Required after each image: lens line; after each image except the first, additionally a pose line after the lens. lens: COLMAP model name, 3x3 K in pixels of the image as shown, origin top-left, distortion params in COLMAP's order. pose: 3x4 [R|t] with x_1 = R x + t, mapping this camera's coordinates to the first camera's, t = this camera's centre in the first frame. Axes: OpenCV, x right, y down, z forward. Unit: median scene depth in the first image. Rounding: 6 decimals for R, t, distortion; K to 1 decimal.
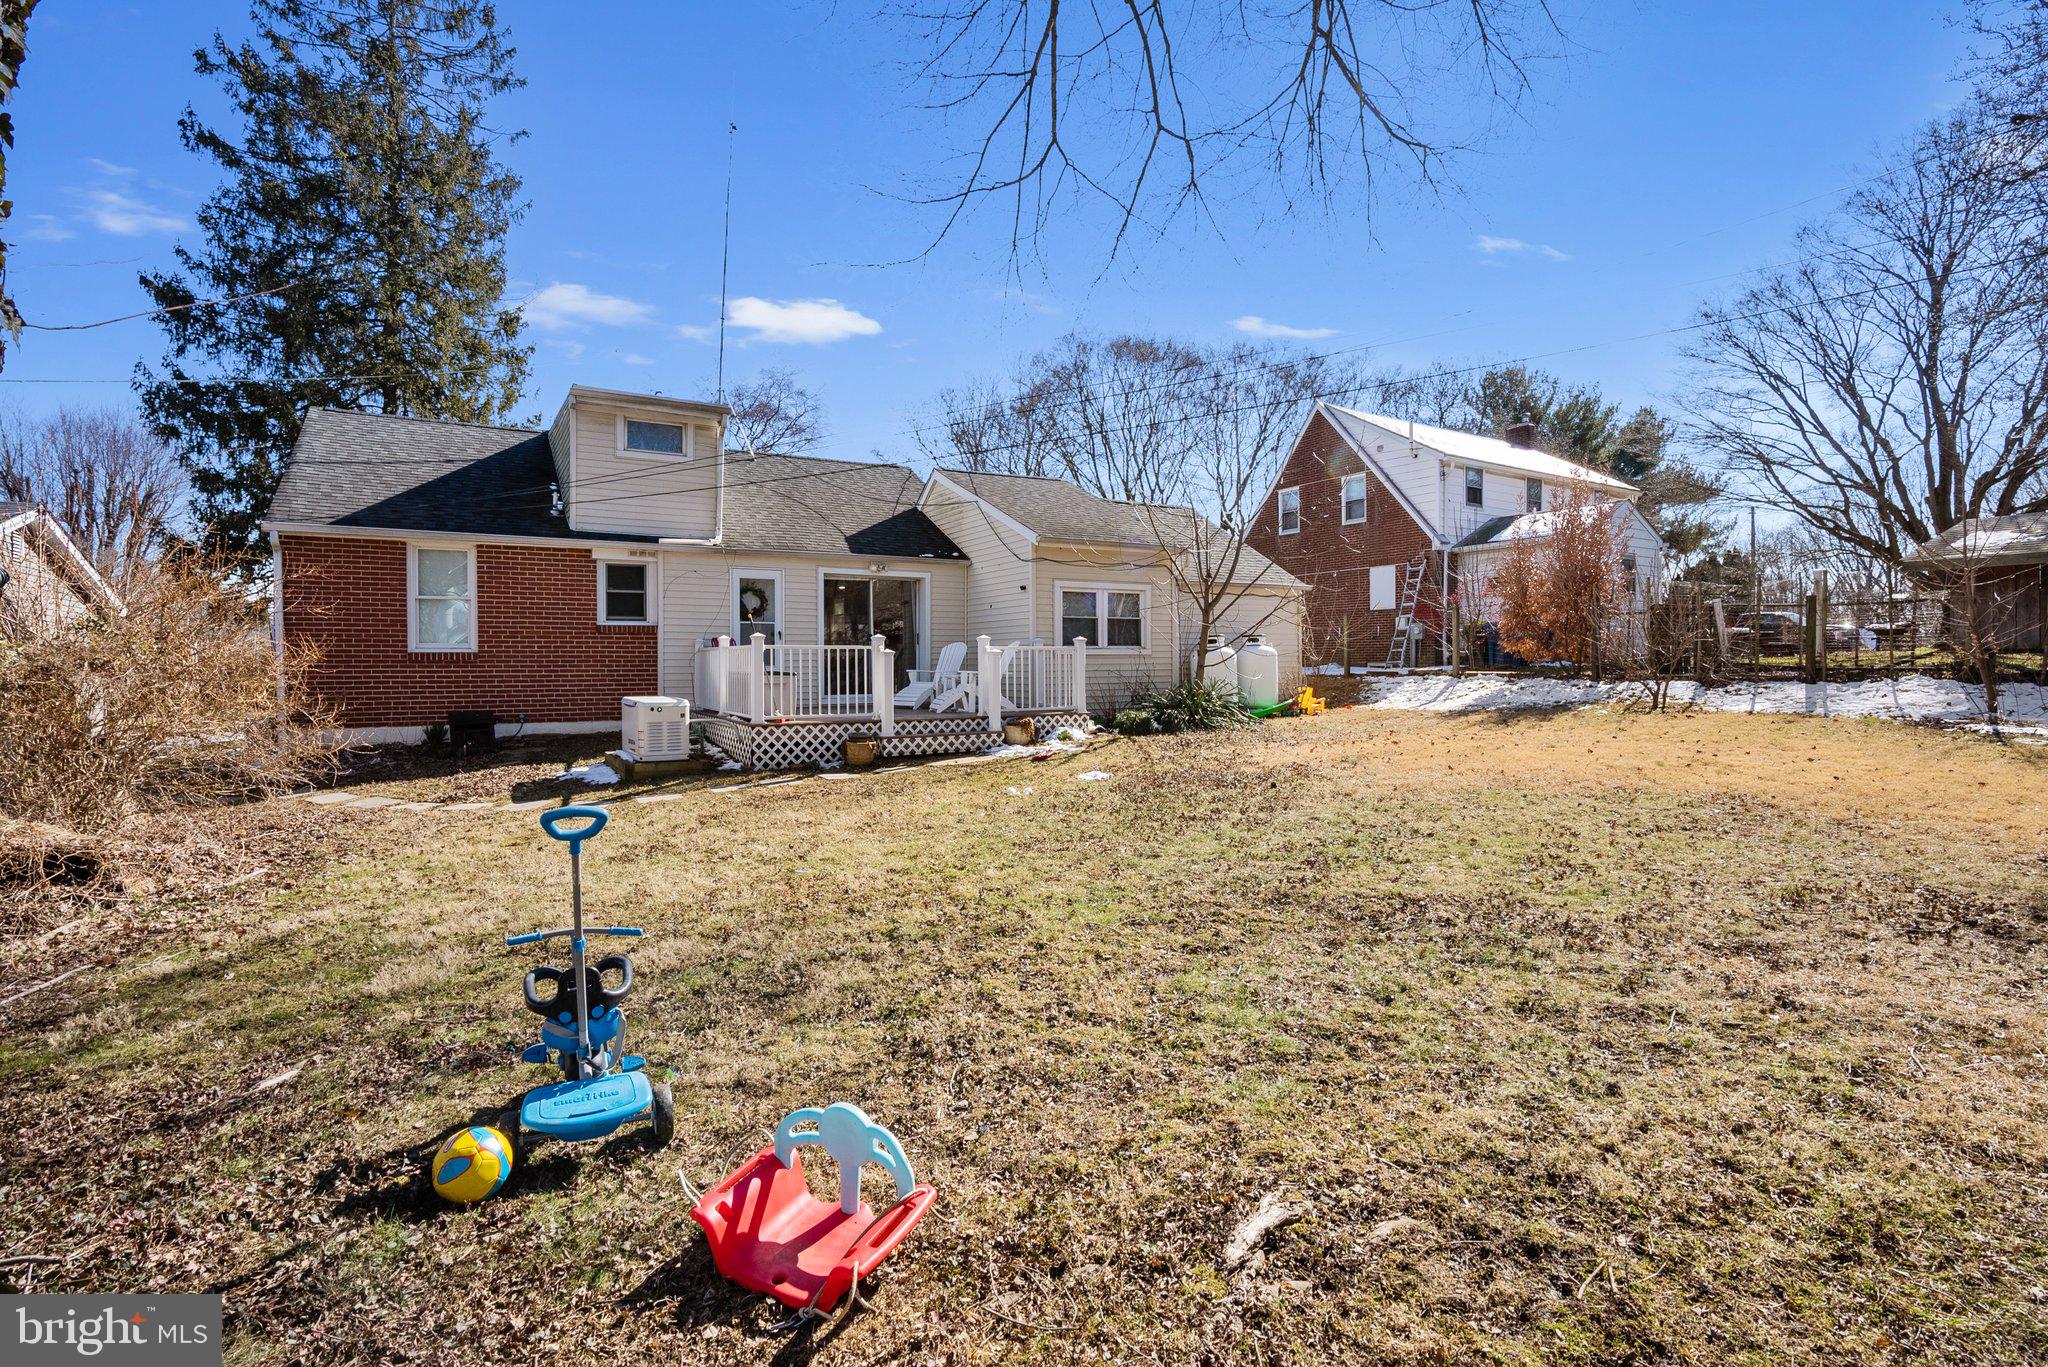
lens RADIAL K [[948.1, 0, 1018.8], [0, 948.1, 640.2], [0, 0, 1]] dist [-0.027924, 0.000056]
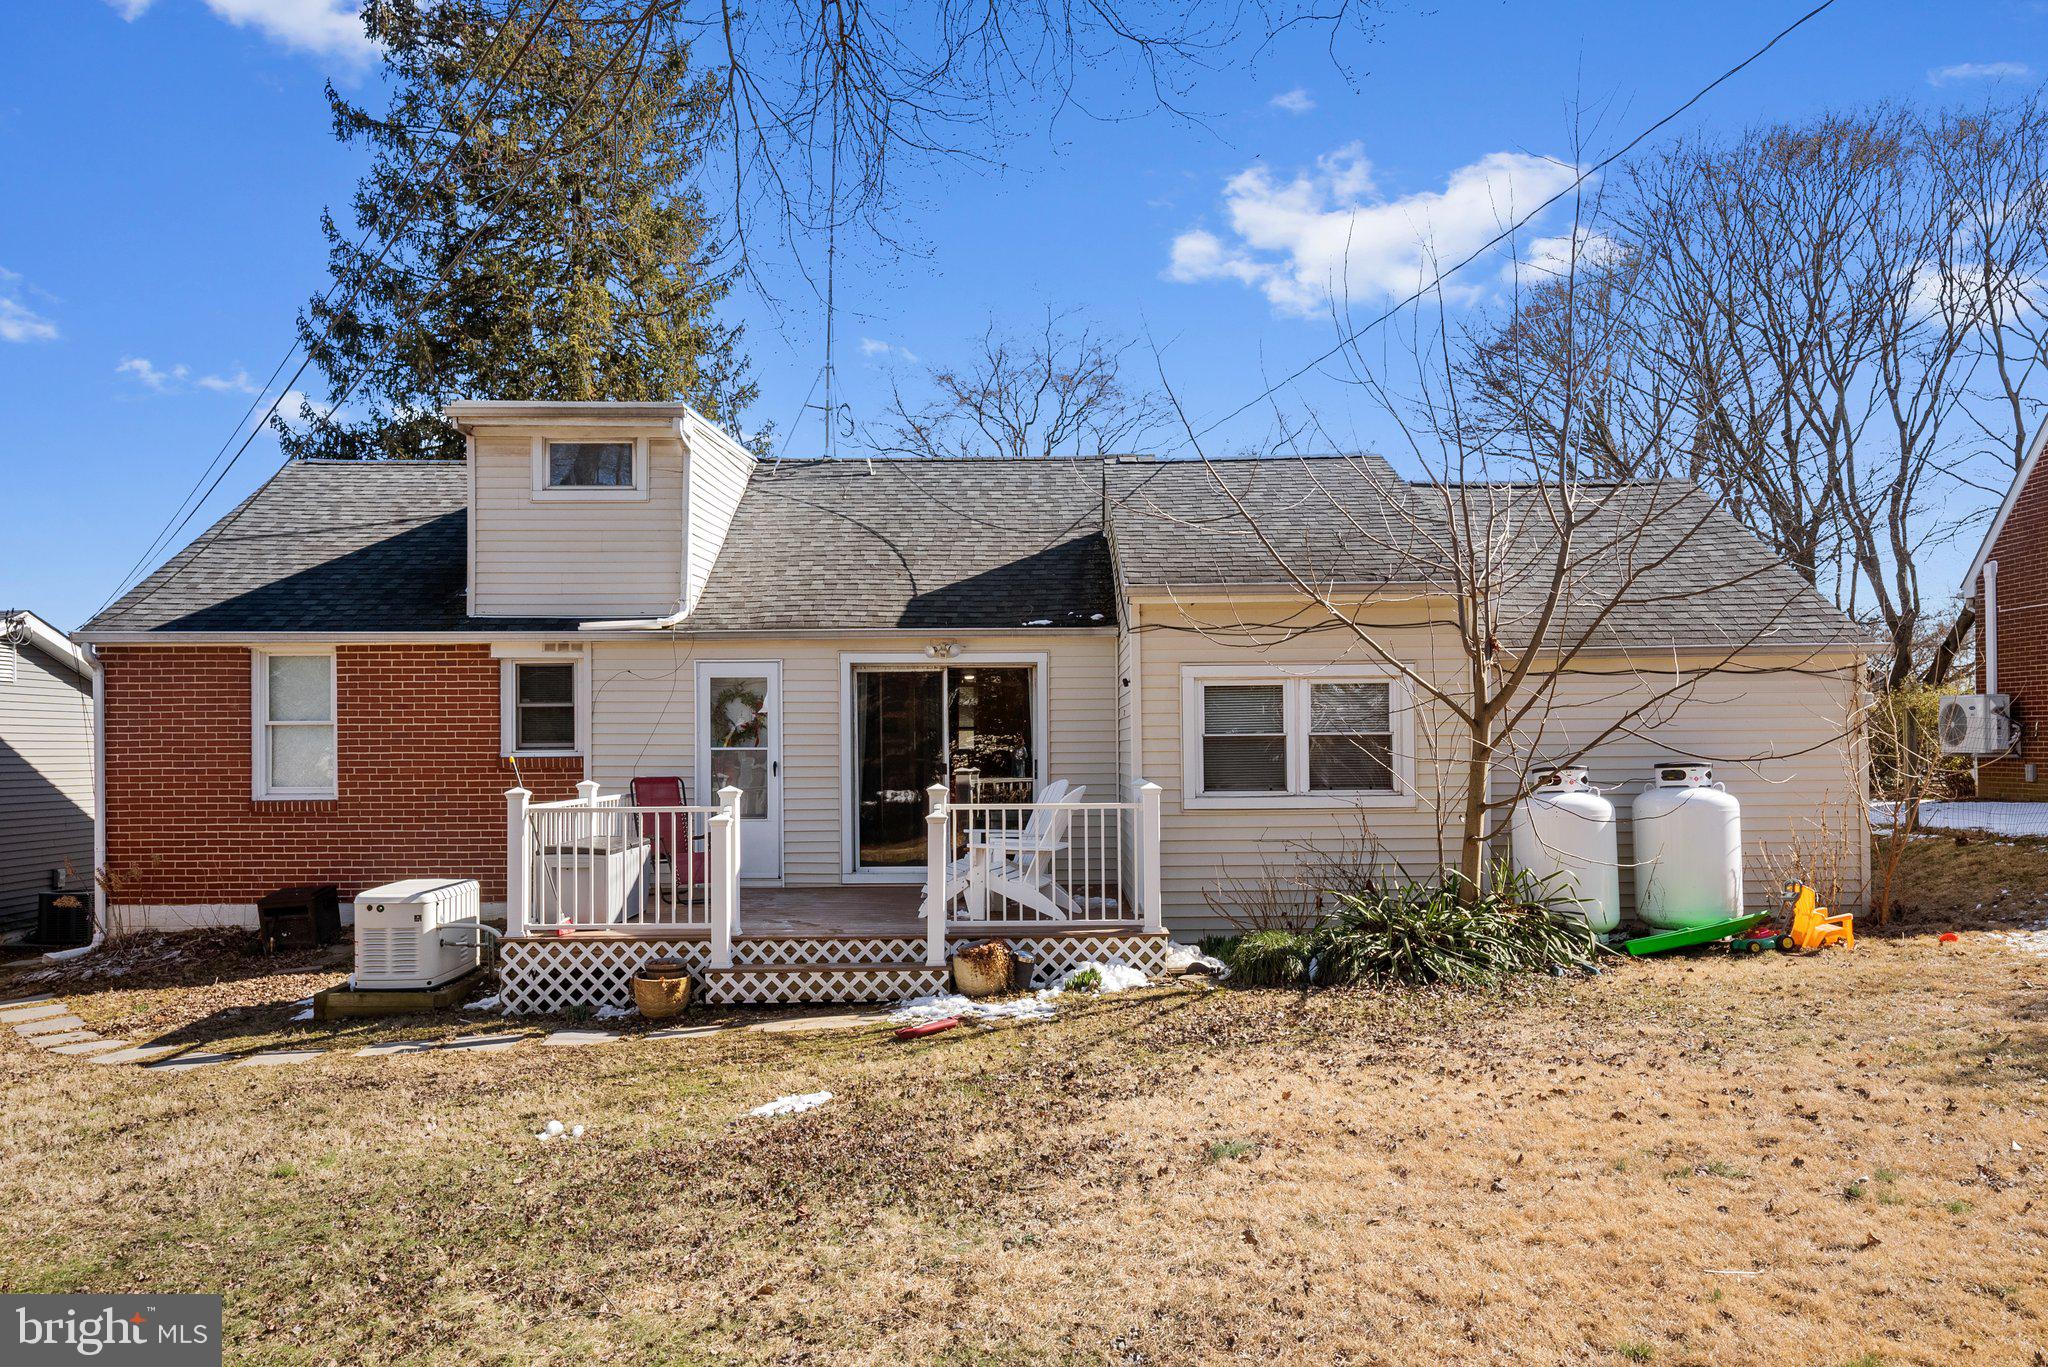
lens RADIAL K [[1531.0, 0, 1028.6], [0, 1531.0, 637.1], [0, 0, 1]] dist [0.008874, 0.003632]
pose [[0.871093, -0.037066, -0.489718, 0.411580], [0.013748, 0.998598, -0.051127, -0.040486], [0.490926, 0.037803, 0.870381, 0.239173]]
